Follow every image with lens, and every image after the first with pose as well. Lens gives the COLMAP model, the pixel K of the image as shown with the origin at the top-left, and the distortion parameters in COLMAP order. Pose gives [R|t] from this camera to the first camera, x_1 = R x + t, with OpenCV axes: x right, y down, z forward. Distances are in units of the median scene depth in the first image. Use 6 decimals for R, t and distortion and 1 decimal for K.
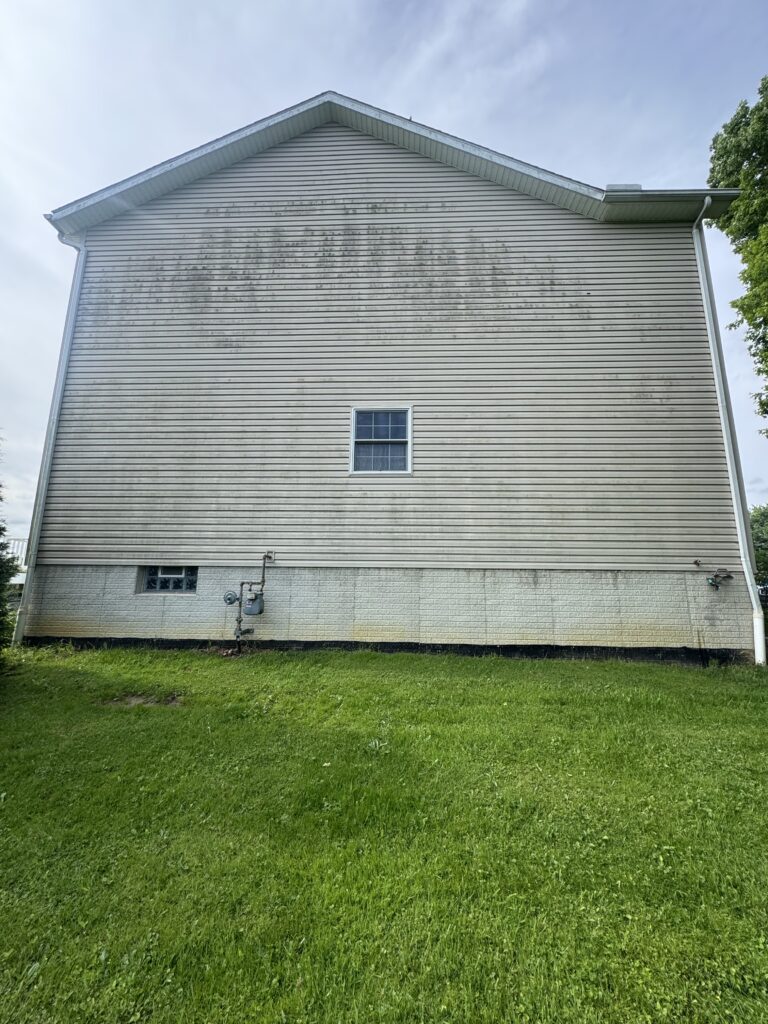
lens RADIAL K [[406.7, 0, 384.0], [0, 406.7, 512.0], [0, 0, 1]] dist [-0.000727, 0.000184]
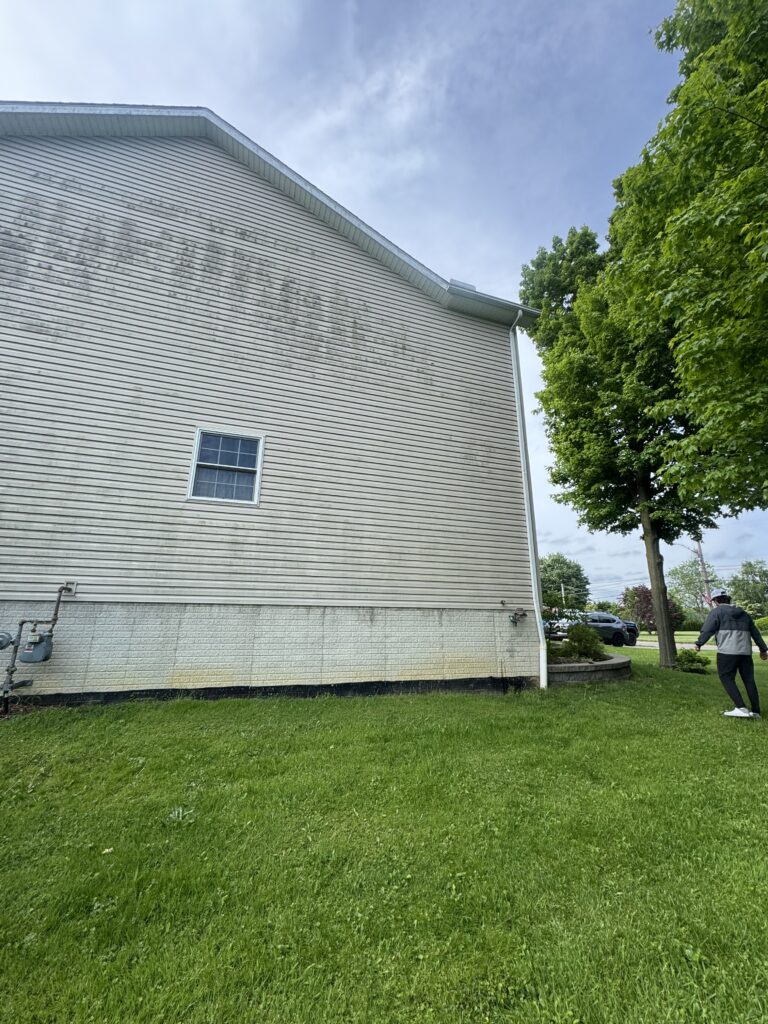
lens RADIAL K [[406.7, 0, 384.0], [0, 406.7, 512.0], [0, 0, 1]] dist [-0.000727, 0.000184]
pose [[0.935997, 0.087358, 0.340996, 0.021338], [-0.059944, 0.994124, -0.090138, -0.008565], [-0.346866, 0.063928, 0.935734, -0.001153]]
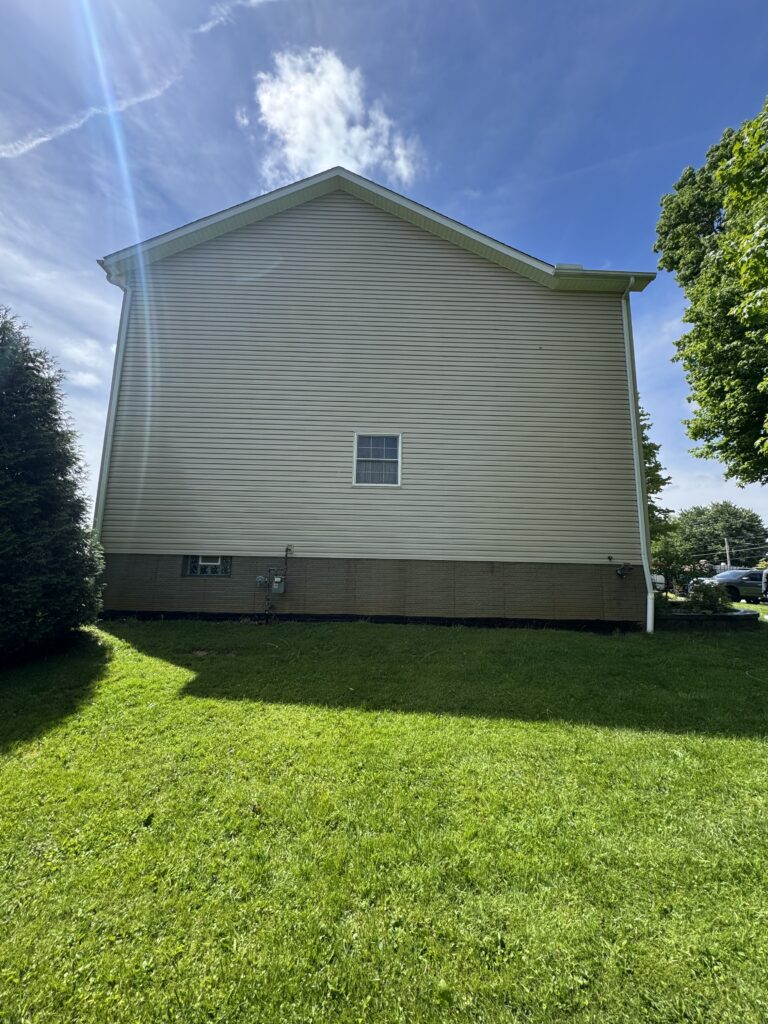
lens RADIAL K [[415.7, 0, 384.0], [0, 415.7, 512.0], [0, 0, 1]] dist [-0.001734, -0.000783]
pose [[0.999171, 0.015255, 0.037751, -0.035003], [-0.016459, 0.999358, 0.031807, -0.056032], [-0.037242, -0.032402, 0.998781, -0.324312]]
